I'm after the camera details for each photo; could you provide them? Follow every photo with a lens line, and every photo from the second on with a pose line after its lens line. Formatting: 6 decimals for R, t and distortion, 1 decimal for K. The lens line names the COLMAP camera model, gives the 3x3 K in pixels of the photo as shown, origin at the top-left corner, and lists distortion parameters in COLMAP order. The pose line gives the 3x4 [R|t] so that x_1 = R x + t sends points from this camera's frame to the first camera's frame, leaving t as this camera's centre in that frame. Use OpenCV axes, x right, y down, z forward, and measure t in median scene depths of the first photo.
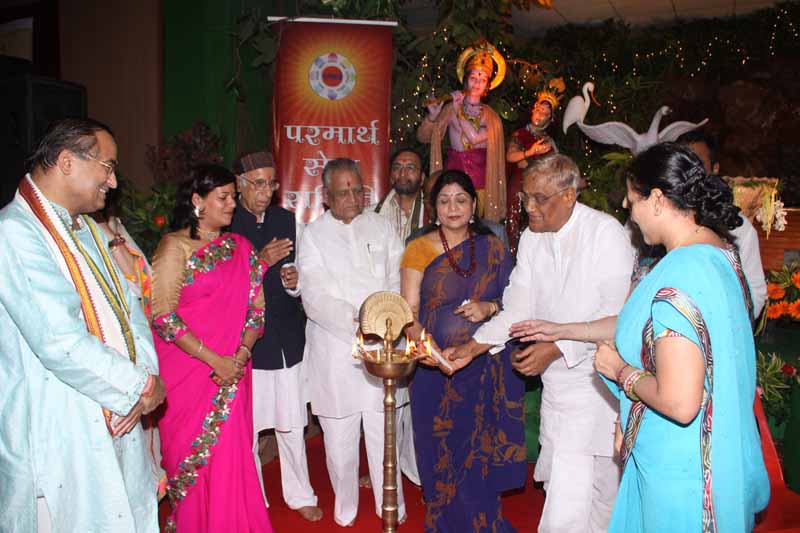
lens RADIAL K [[671.2, 0, 403.7], [0, 671.2, 265.3], [0, 0, 1]] dist [-0.179958, 0.163213]
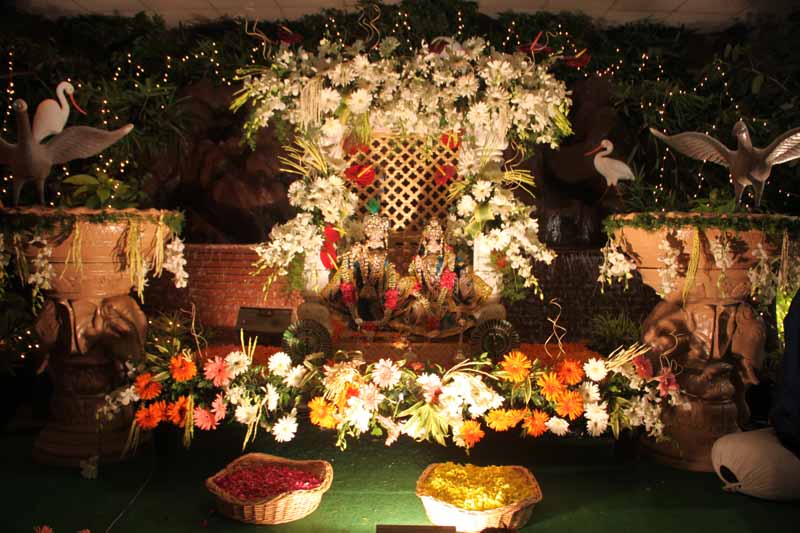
lens RADIAL K [[671.2, 0, 403.7], [0, 671.2, 265.3], [0, 0, 1]] dist [-0.179958, 0.163213]
pose [[0.897794, -0.027669, 0.439545, 0.406541], [0.046950, 0.998350, -0.033053, -0.034582], [-0.437905, 0.050311, 0.897612, 0.235894]]
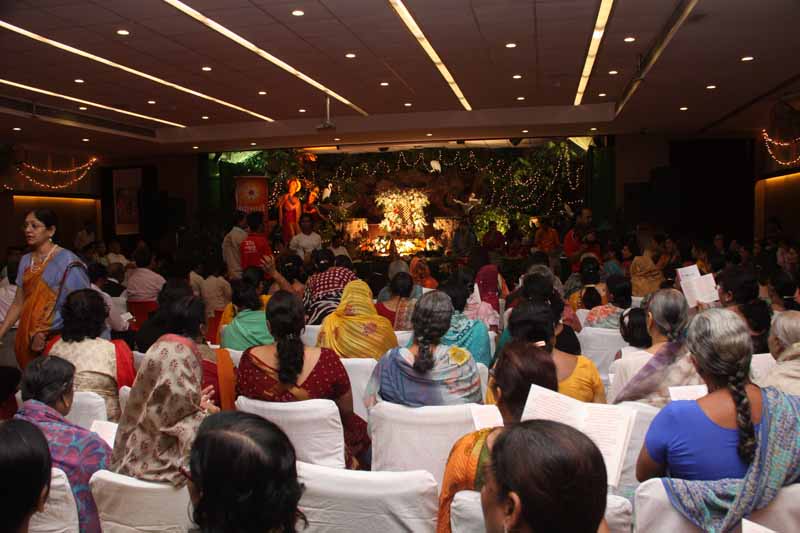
lens RADIAL K [[671.2, 0, 403.7], [0, 671.2, 265.3], [0, 0, 1]] dist [-0.179958, 0.163213]
pose [[0.965186, -0.048265, 0.257074, -0.253792], [0.054787, 0.998331, -0.018263, 0.215632], [-0.255763, 0.031711, 0.966219, -2.657437]]
